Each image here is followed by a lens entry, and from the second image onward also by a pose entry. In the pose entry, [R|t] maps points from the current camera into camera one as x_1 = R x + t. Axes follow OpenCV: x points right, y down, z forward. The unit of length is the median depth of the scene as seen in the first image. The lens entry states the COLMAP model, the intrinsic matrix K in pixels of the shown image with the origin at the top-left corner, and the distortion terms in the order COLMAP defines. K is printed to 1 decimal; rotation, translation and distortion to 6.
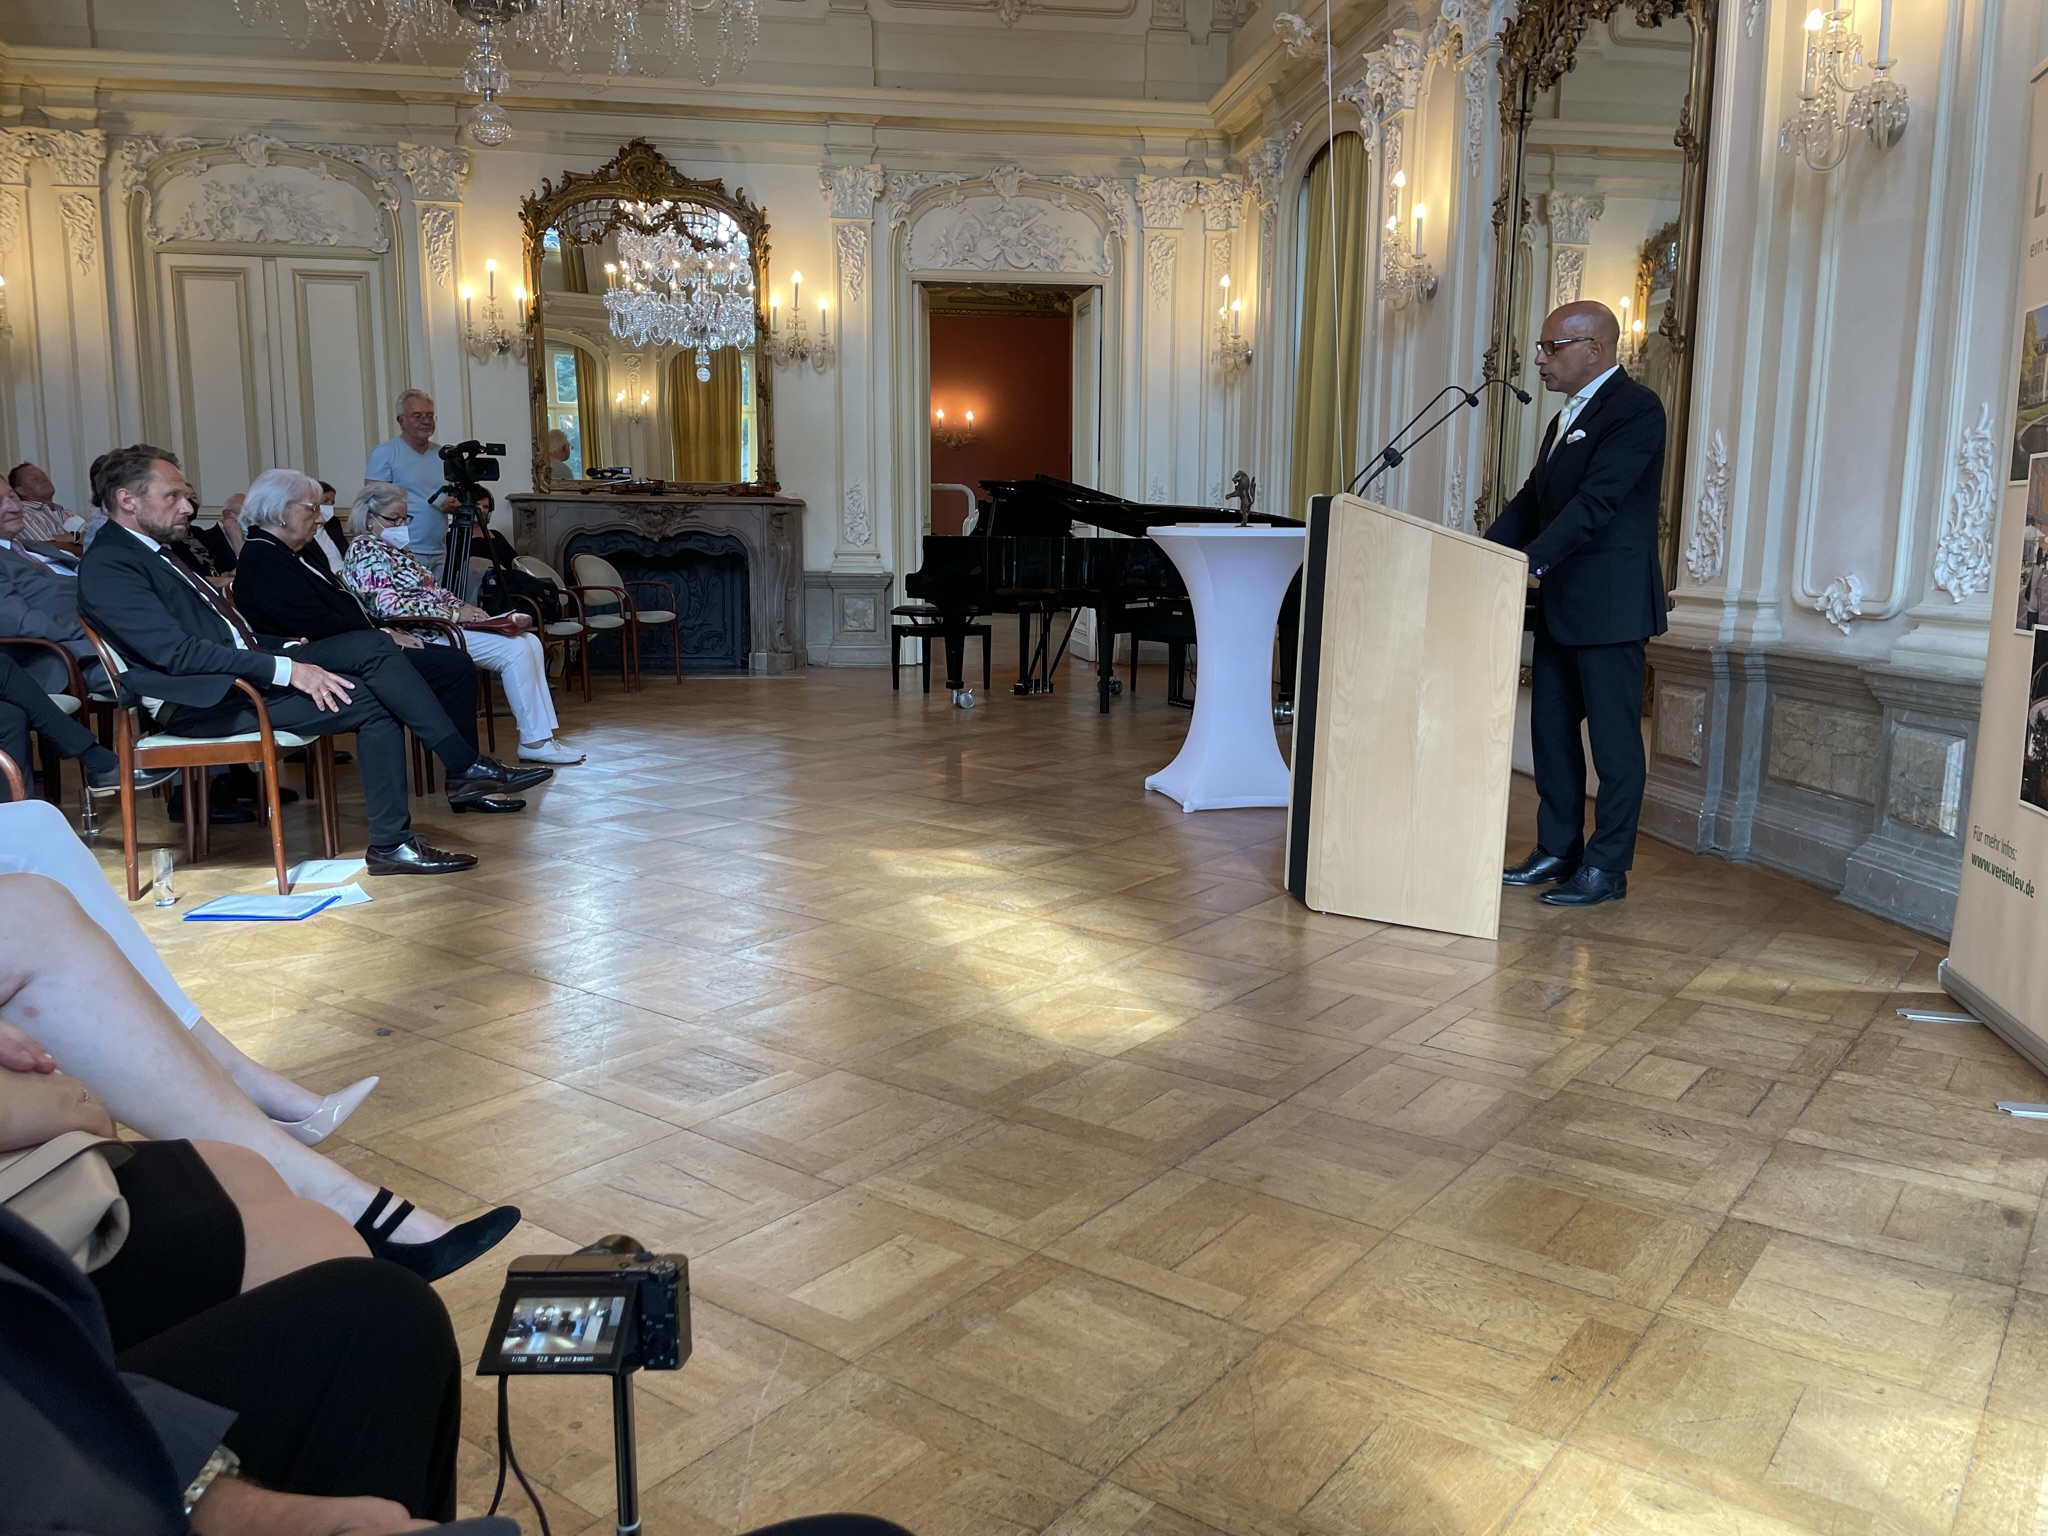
lens RADIAL K [[1534.9, 0, 1043.4], [0, 1534.9, 757.0], [0, 0, 1]] dist [0.085970, -0.104649]
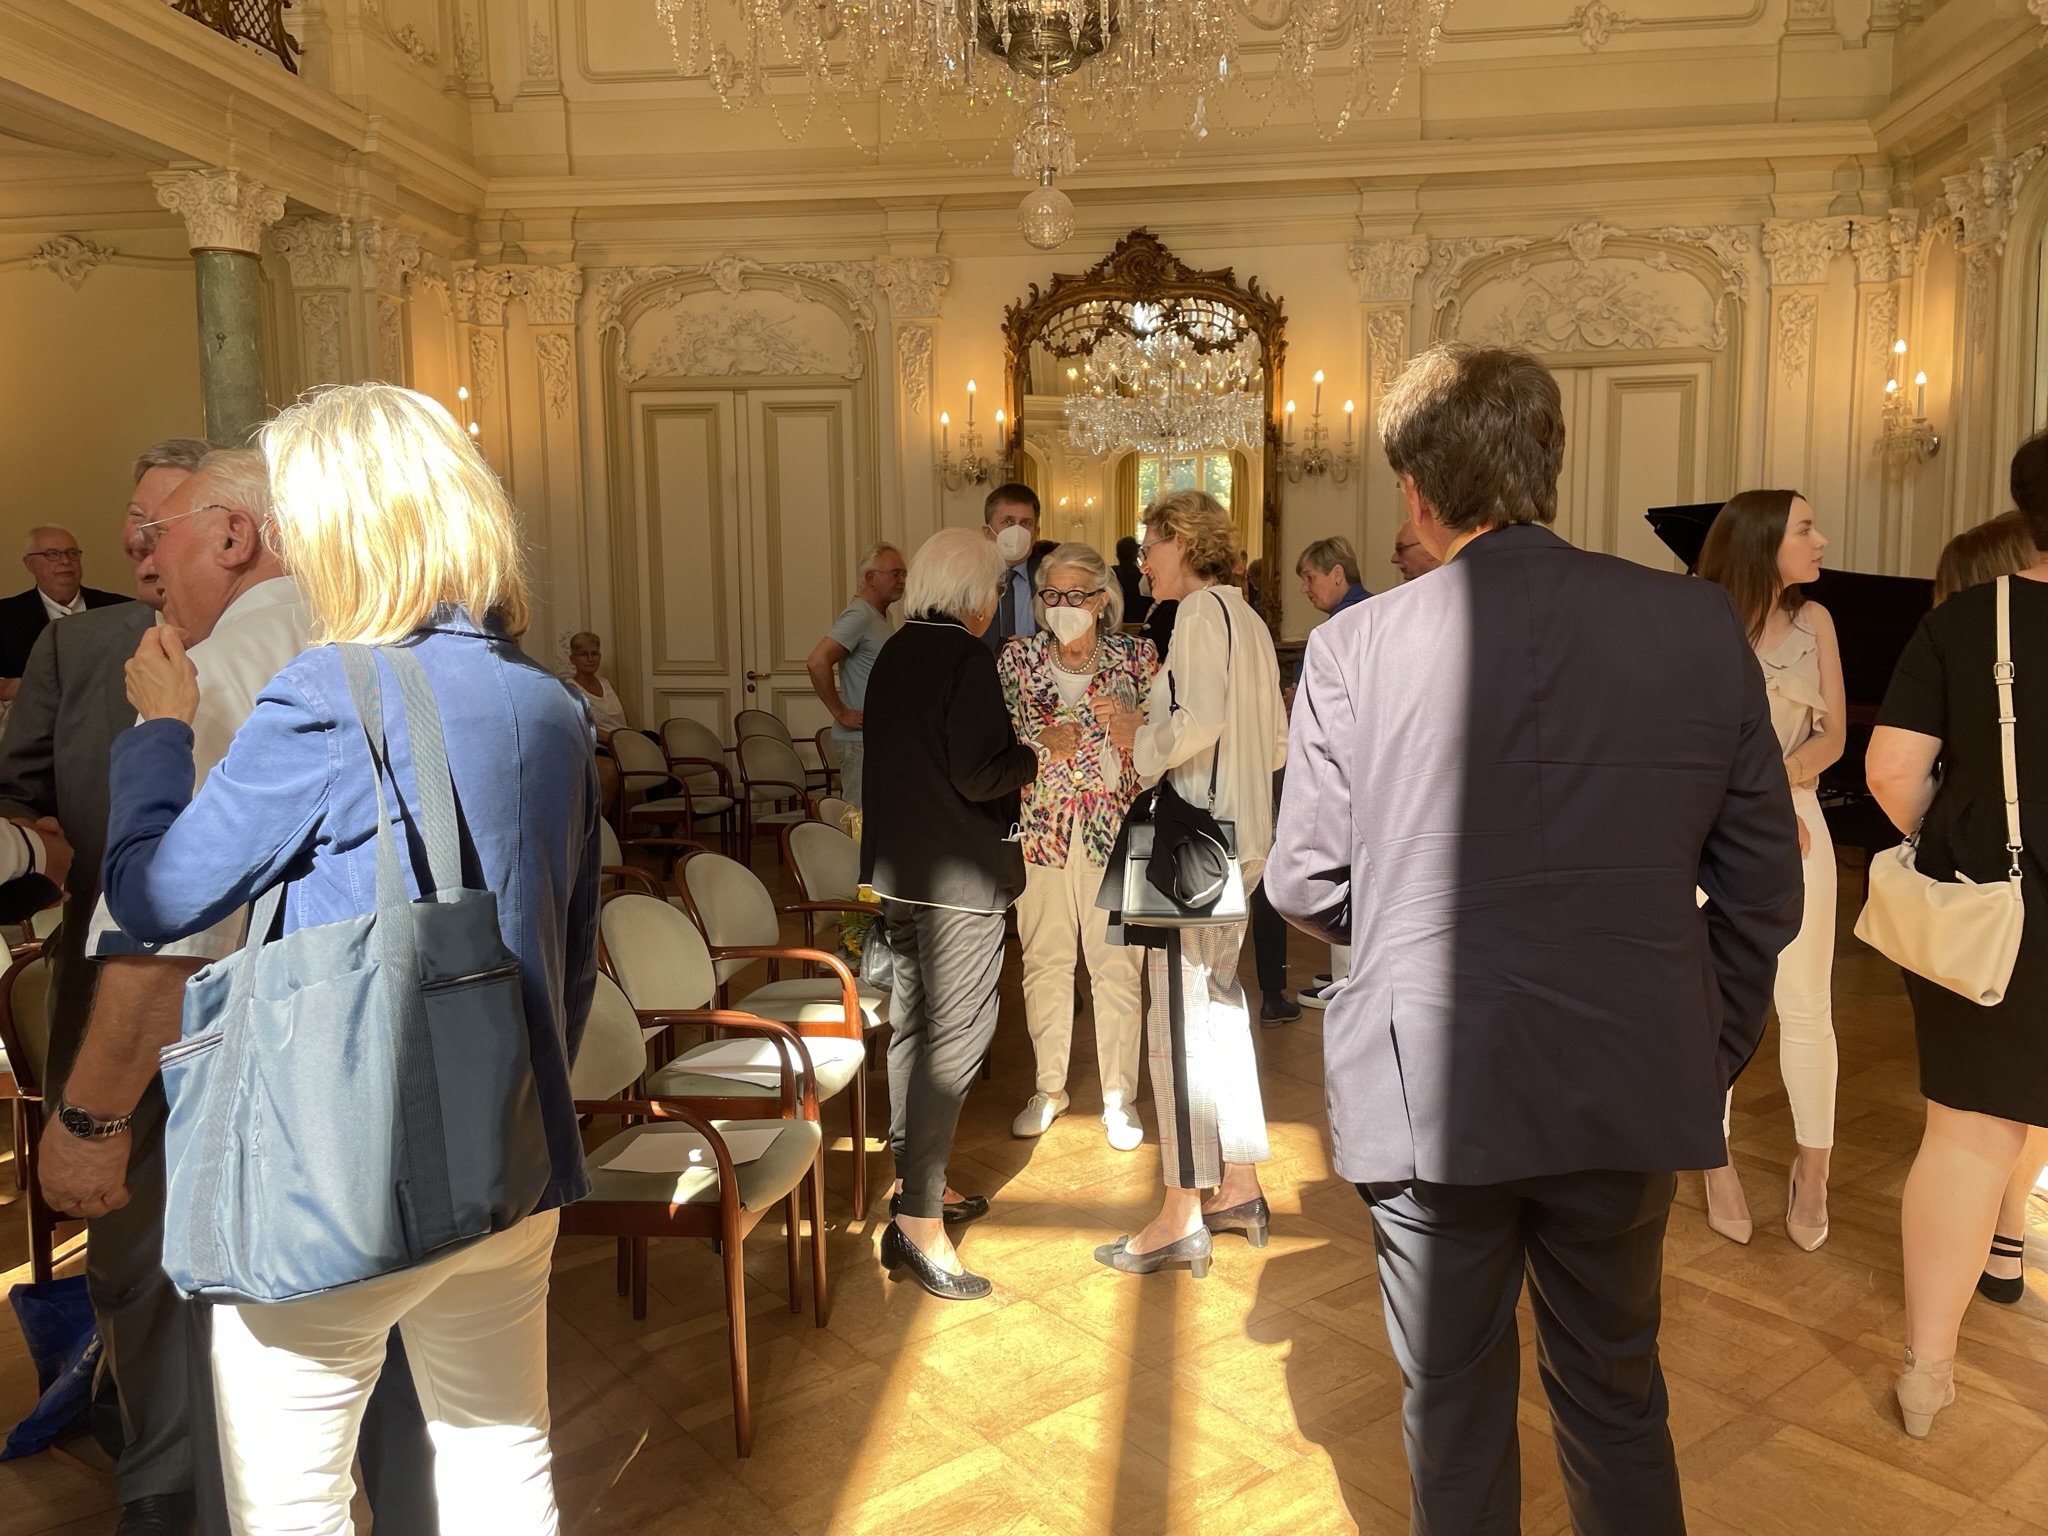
lens RADIAL K [[1535.7, 0, 1037.5], [0, 1535.7, 754.6], [0, 0, 1]] dist [0.083821, -0.106280]
pose [[0.966520, 0.010109, -0.256391, -0.176223], [-0.021754, 0.998854, -0.042626, -0.136748], [0.255666, 0.046777, 0.965633, 0.340056]]
